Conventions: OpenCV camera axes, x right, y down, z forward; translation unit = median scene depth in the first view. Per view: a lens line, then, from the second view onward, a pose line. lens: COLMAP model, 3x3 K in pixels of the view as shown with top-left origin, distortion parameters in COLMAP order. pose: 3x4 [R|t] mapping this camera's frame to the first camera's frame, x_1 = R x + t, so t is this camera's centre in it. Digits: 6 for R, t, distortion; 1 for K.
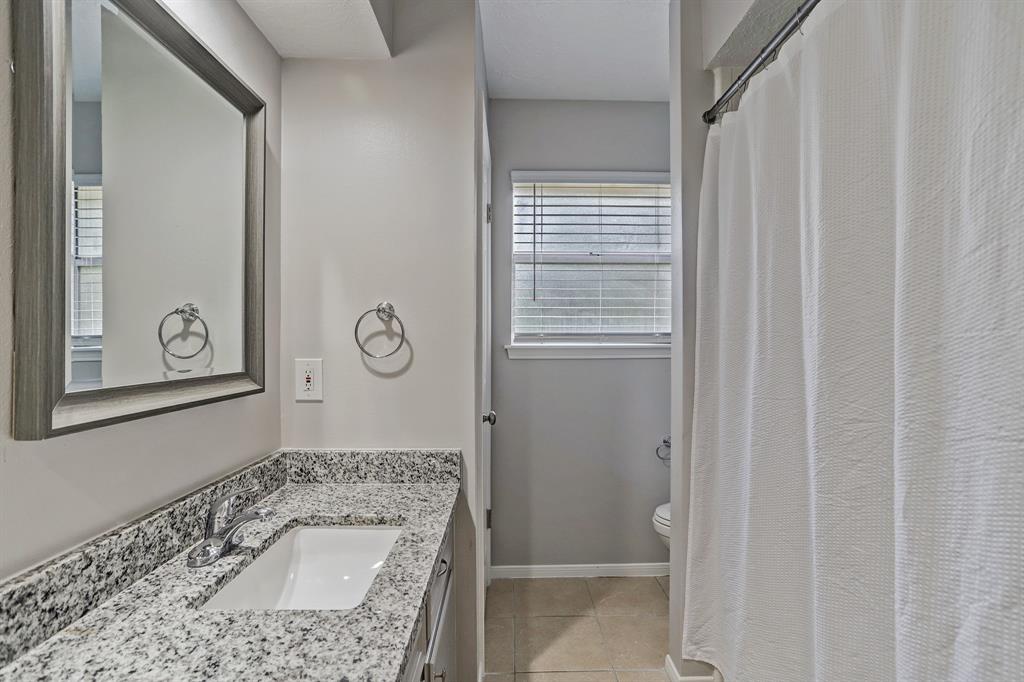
lens RADIAL K [[517.0, 0, 511.6], [0, 517.0, 339.6], [0, 0, 1]] dist [-0.059936, 0.034069]
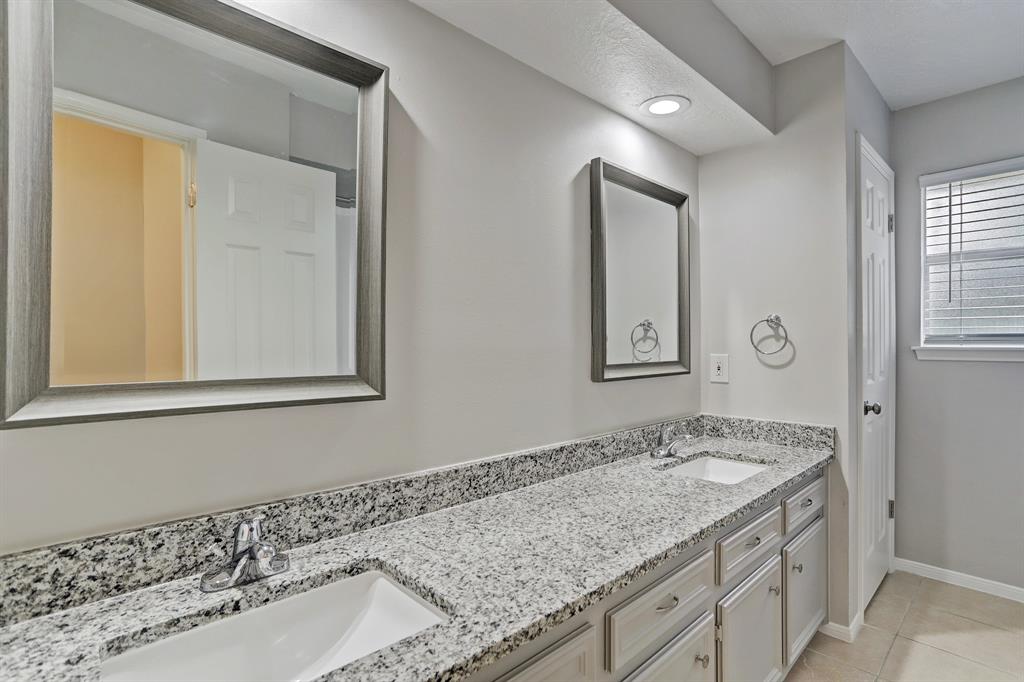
lens RADIAL K [[517.0, 0, 511.6], [0, 517.0, 339.6], [0, 0, 1]] dist [-0.059936, 0.034069]
pose [[0.698809, -0.002766, -0.715303, 0.253776], [0.001384, 0.999996, -0.002515, -0.002471], [0.715307, 0.000768, 0.698810, -0.483674]]
